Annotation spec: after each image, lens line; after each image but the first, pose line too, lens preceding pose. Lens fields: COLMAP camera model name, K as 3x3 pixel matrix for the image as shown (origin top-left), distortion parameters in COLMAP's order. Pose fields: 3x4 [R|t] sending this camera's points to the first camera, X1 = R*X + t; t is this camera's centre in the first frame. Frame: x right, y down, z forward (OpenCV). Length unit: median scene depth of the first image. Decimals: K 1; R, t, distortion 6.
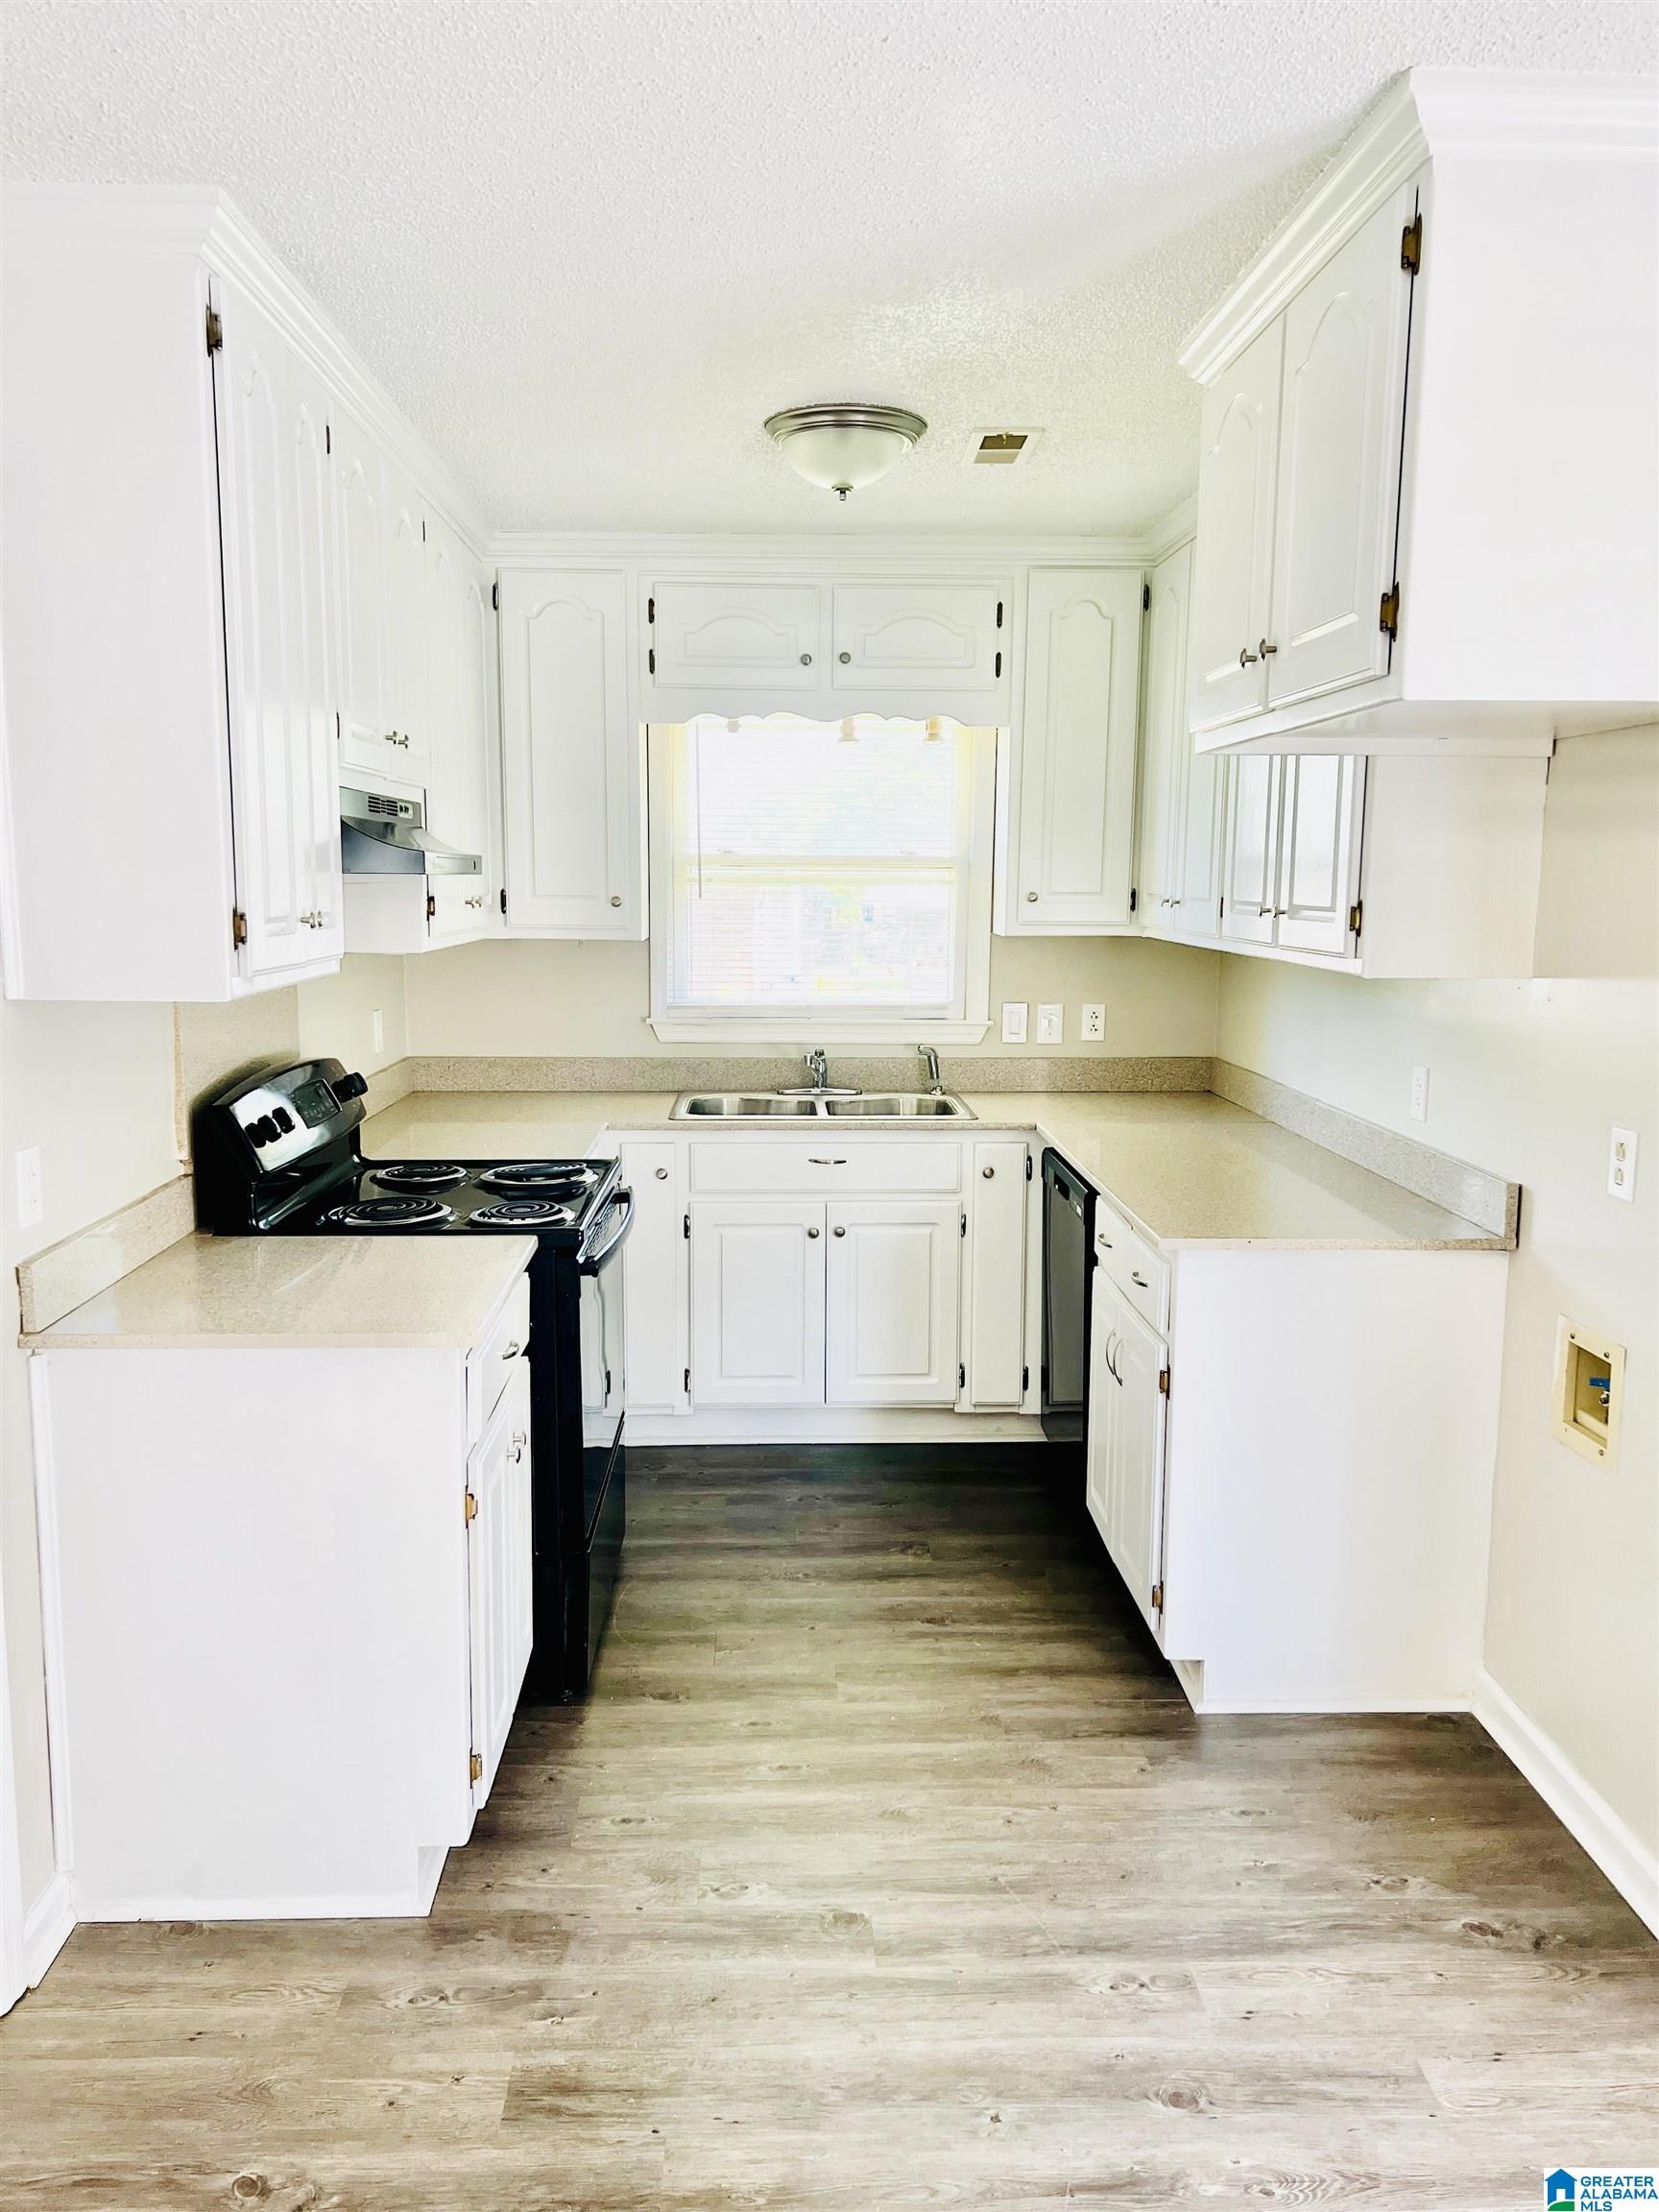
lens RADIAL K [[1667.7, 0, 828.6], [0, 1667.7, 1112.8], [0, 0, 1]] dist [0.041730, -0.023459]
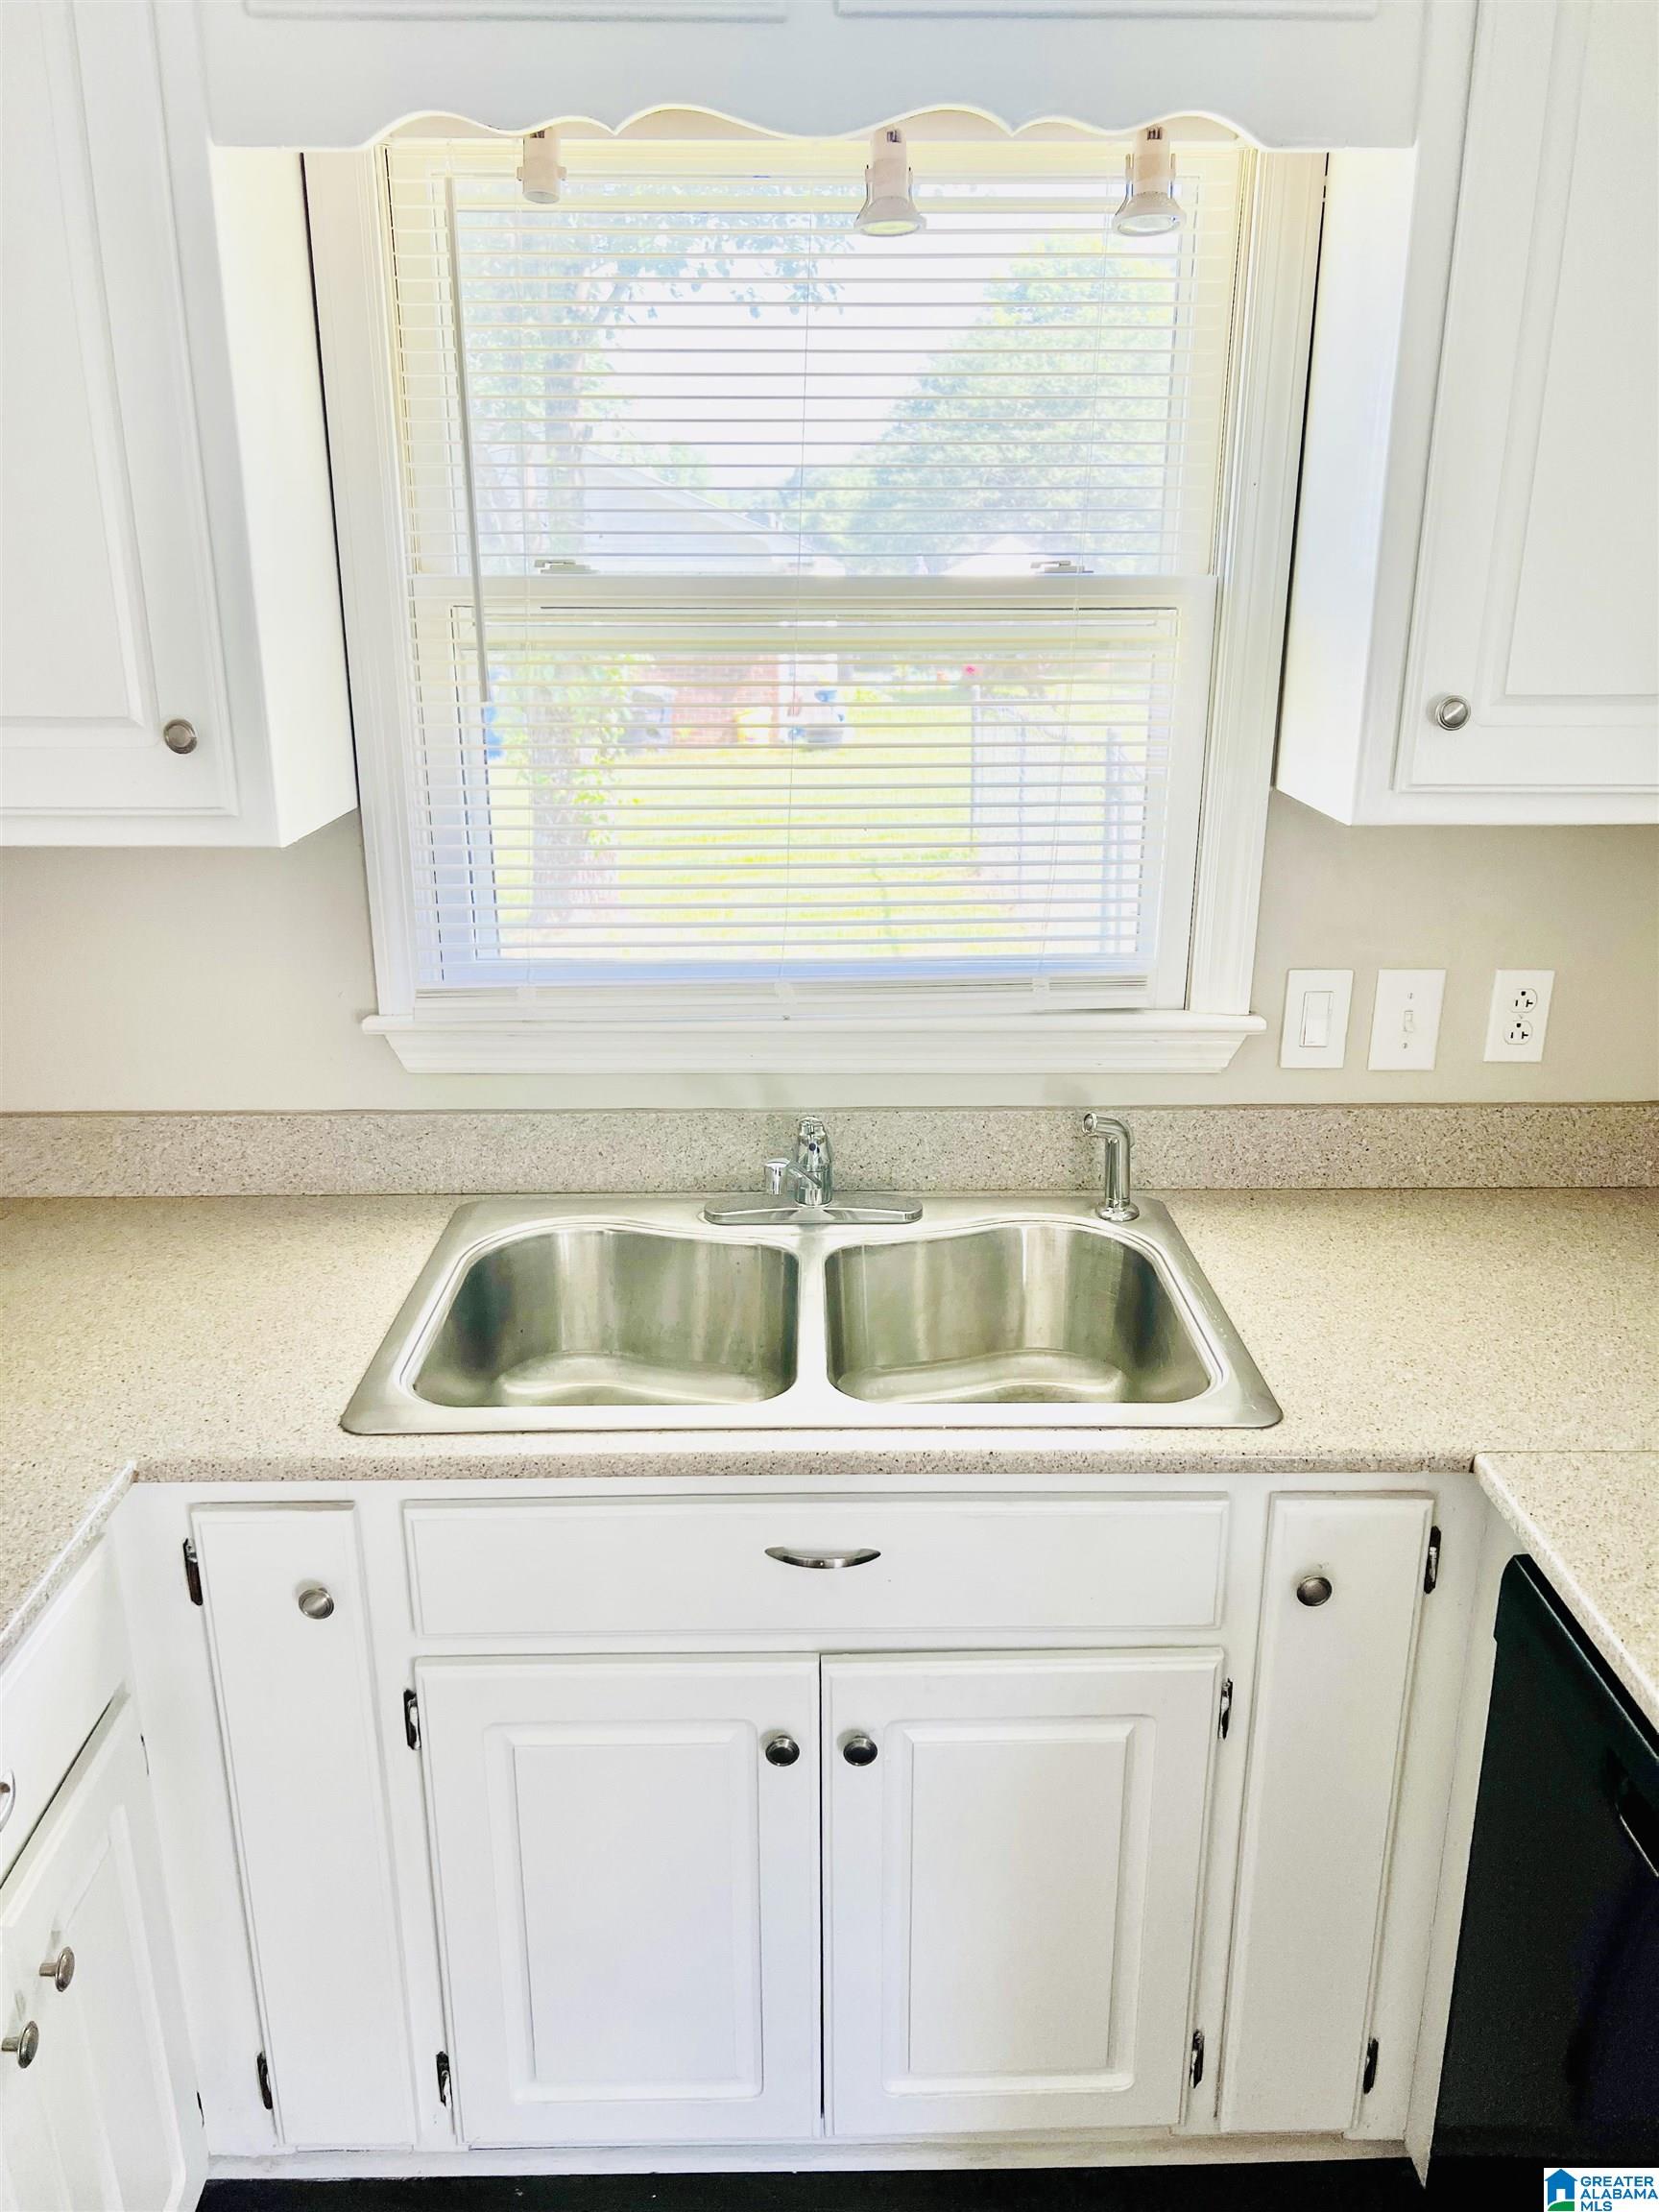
lens RADIAL K [[1667.7, 0, 827.8], [0, 1667.7, 1106.6], [0, 0, 1]] dist [0.041730, -0.023459]
pose [[0.999737, 0.000435, -0.022912, 0.007129], [0.003578, 0.984599, 0.174789, -0.106954], [0.022635, -0.174825, 0.984339, 0.637395]]
